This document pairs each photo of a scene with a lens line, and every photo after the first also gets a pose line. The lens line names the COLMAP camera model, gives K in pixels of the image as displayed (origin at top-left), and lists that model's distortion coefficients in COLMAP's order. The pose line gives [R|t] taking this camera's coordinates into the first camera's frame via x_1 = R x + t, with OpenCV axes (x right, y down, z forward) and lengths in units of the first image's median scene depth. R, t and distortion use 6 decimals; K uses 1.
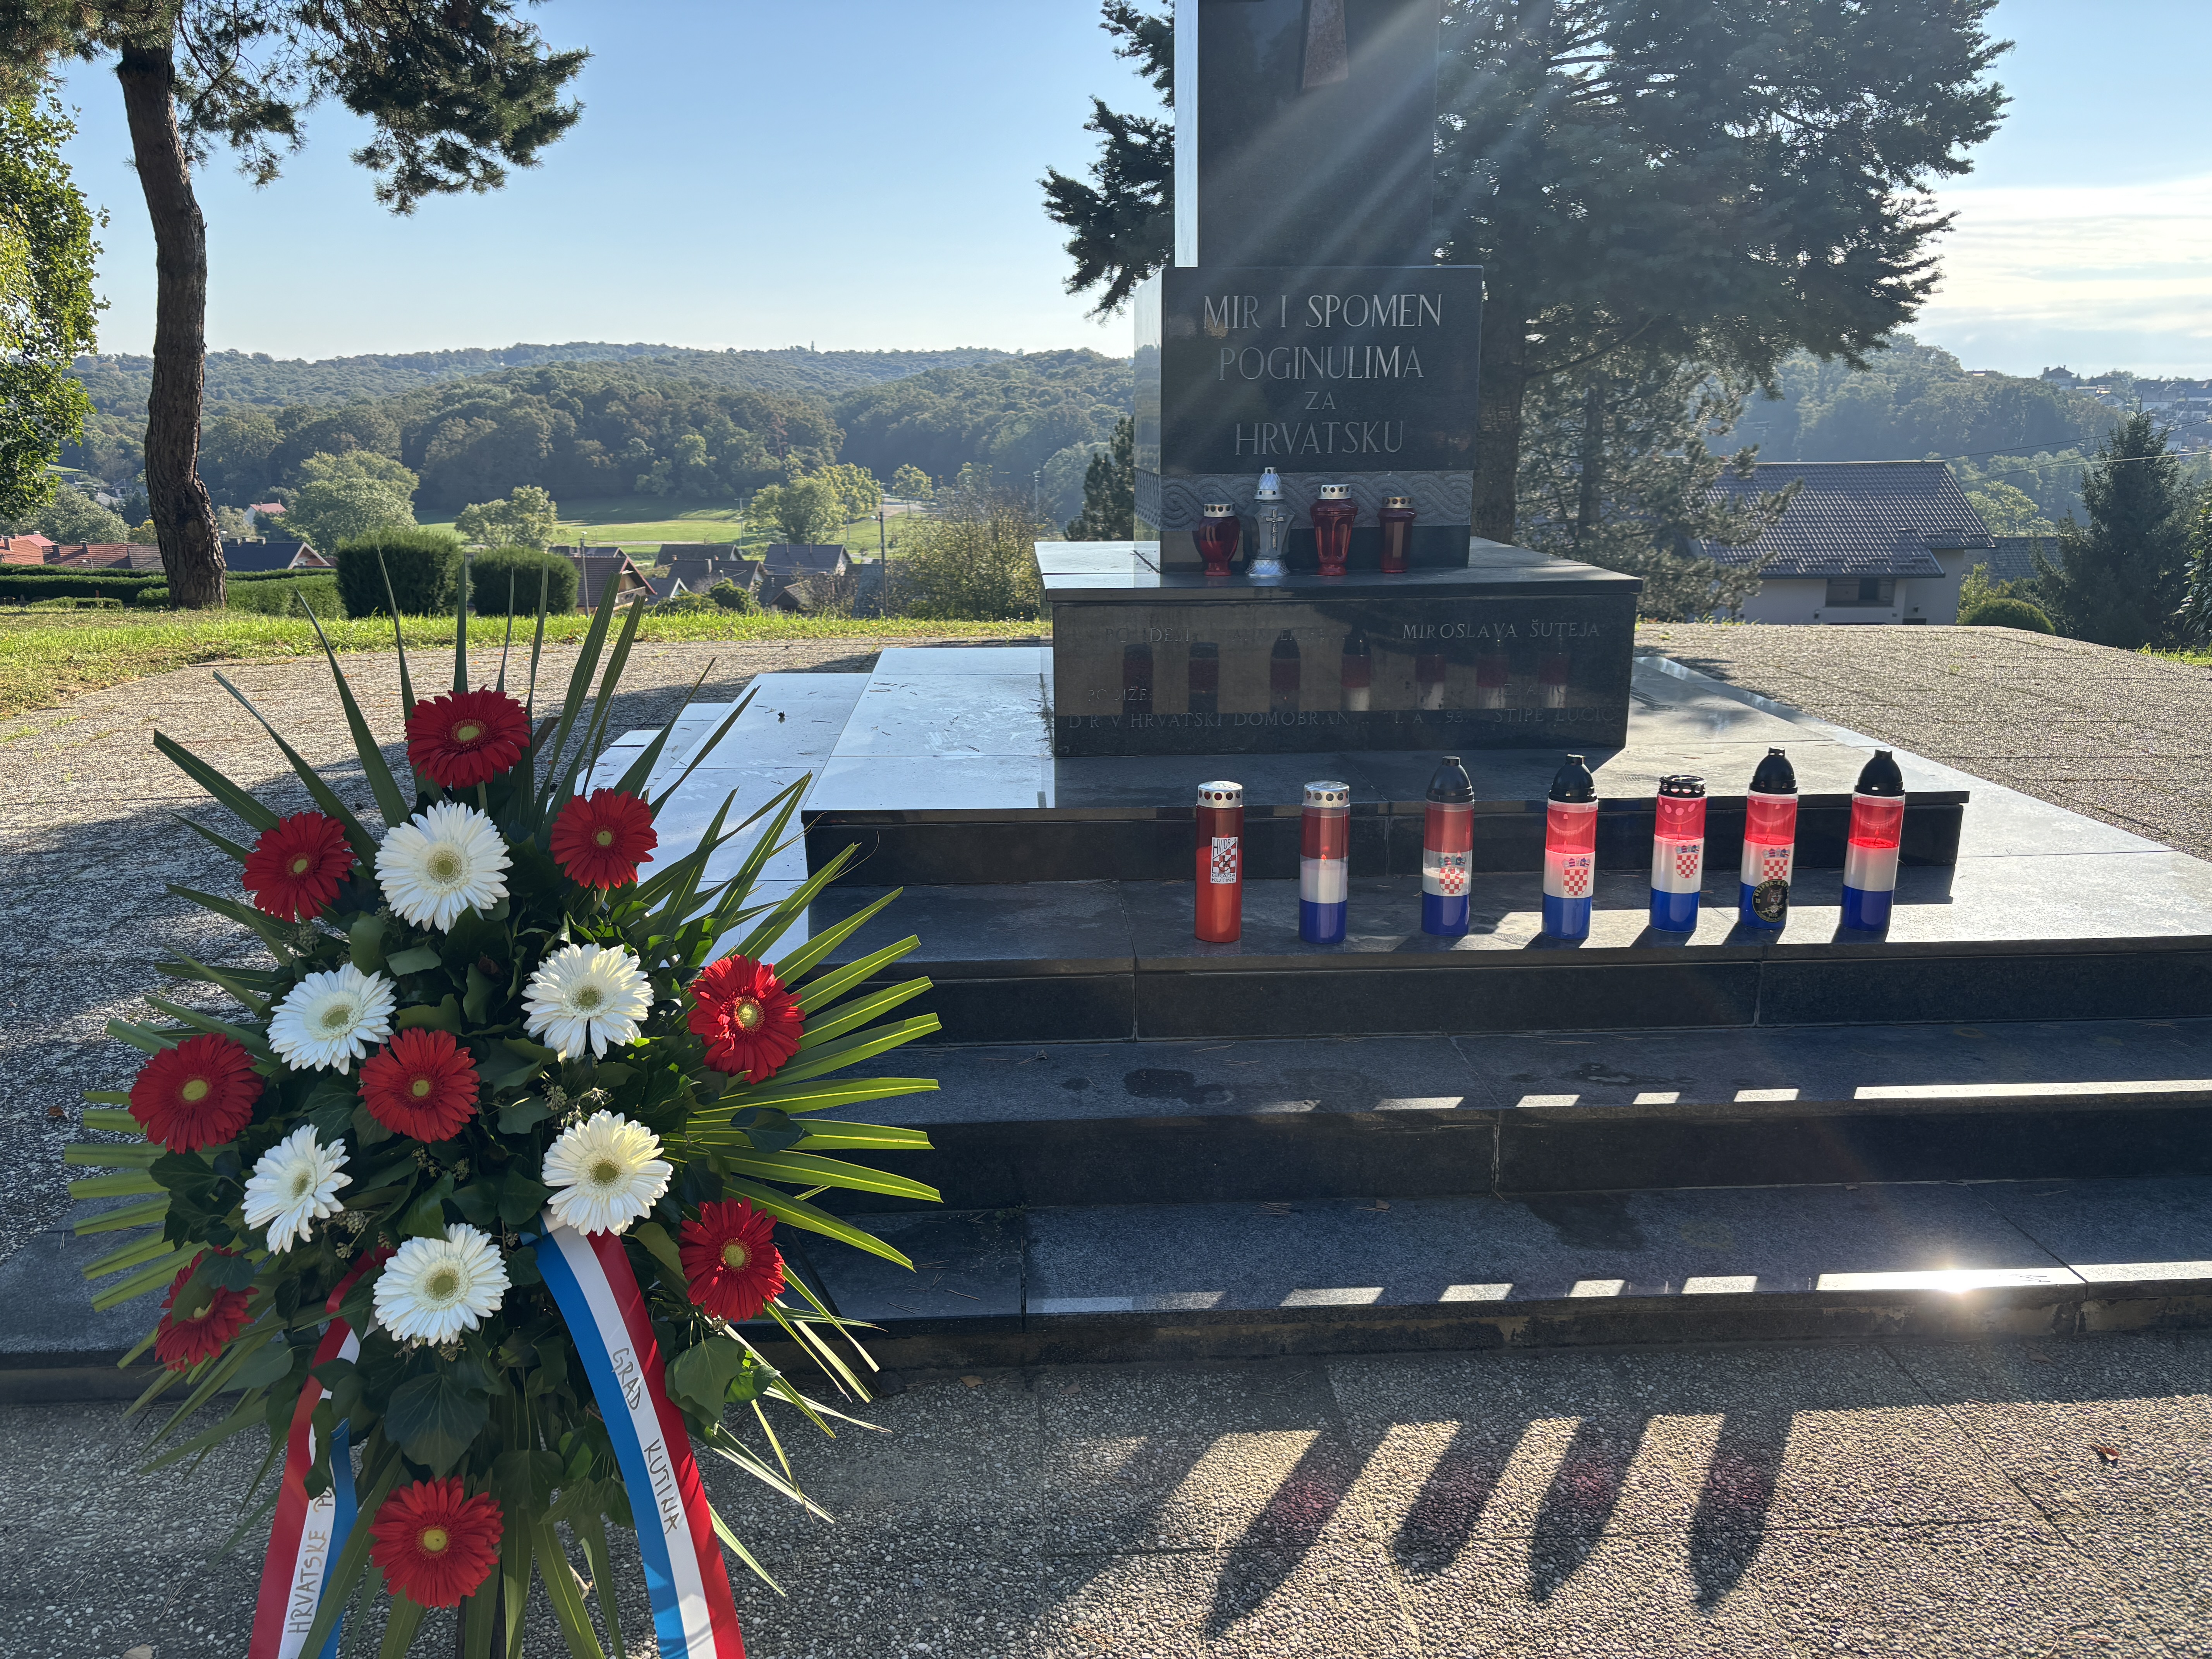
lens RADIAL K [[1688.3, 0, 1091.2], [0, 1688.3, 834.6], [0, 0, 1]] dist [0.076429, -0.084392]
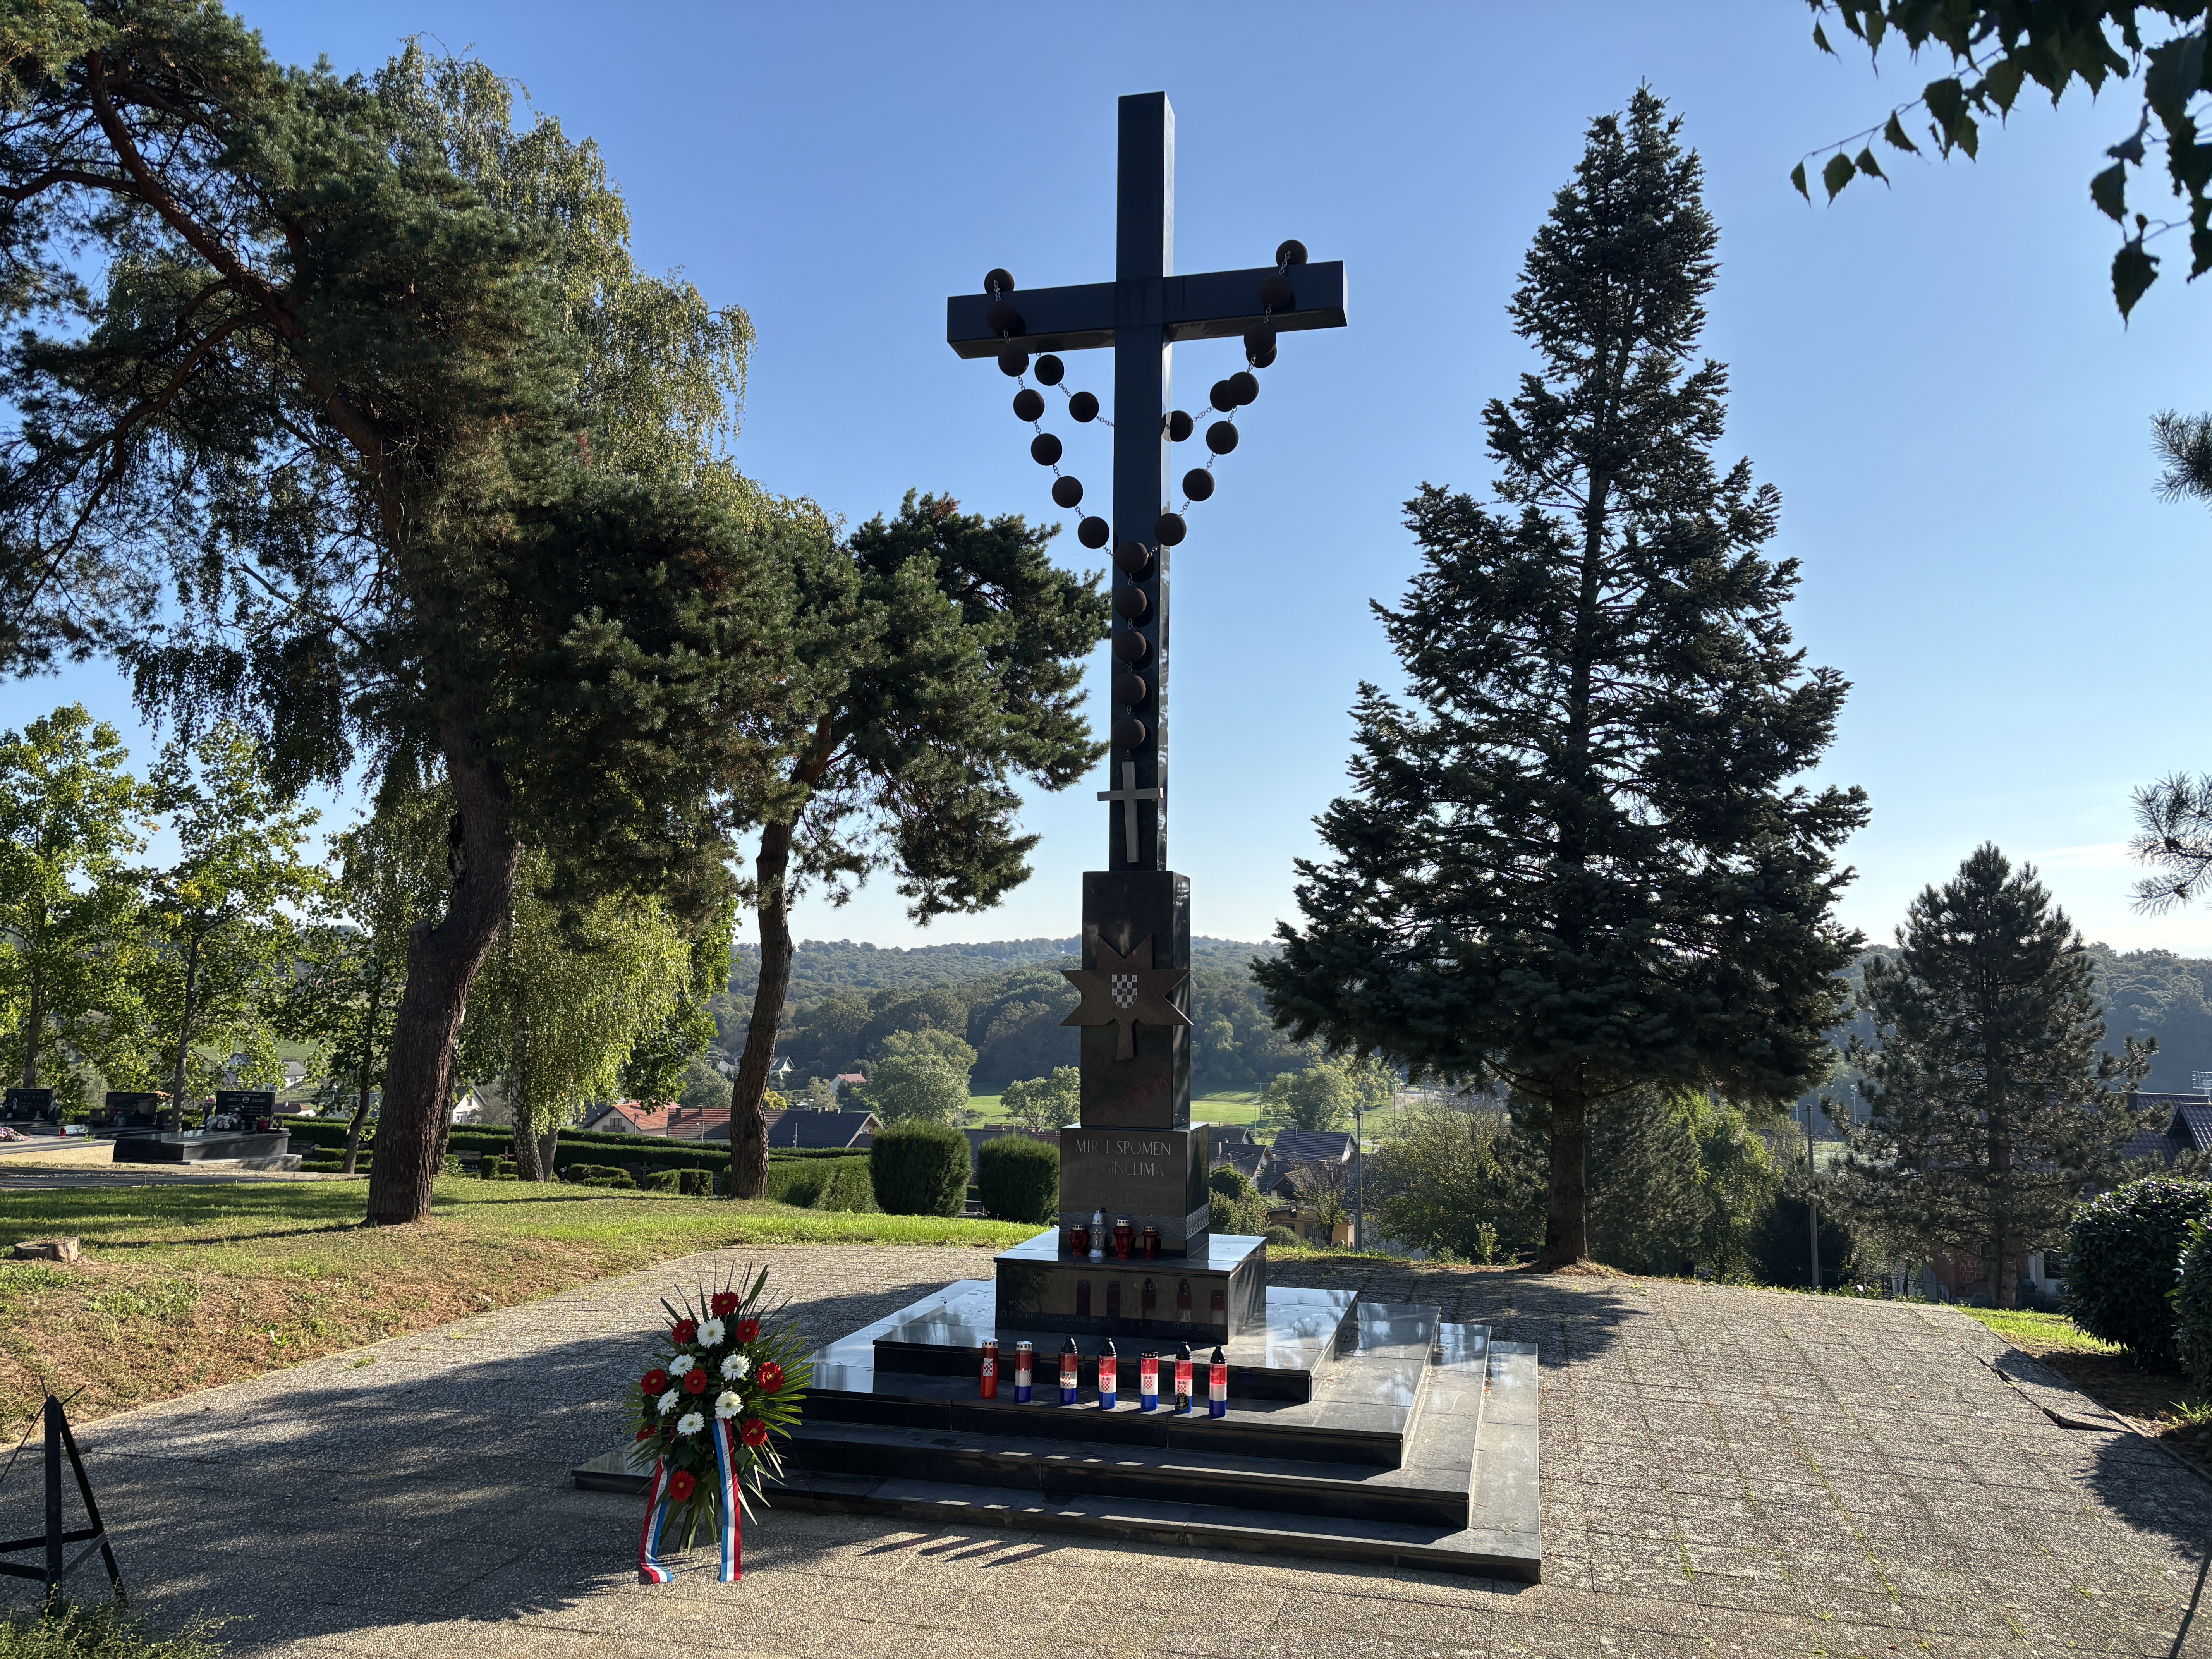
lens RADIAL K [[1688.3, 0, 1091.2], [0, 1688.3, 834.6], [0, 0, 1]] dist [0.076429, -0.084392]
pose [[0.953775, -0.005922, -0.300463, 0.483815], [-0.094967, 0.942633, -0.320037, 0.030866], [0.285122, 0.333777, 0.898498, -0.797232]]
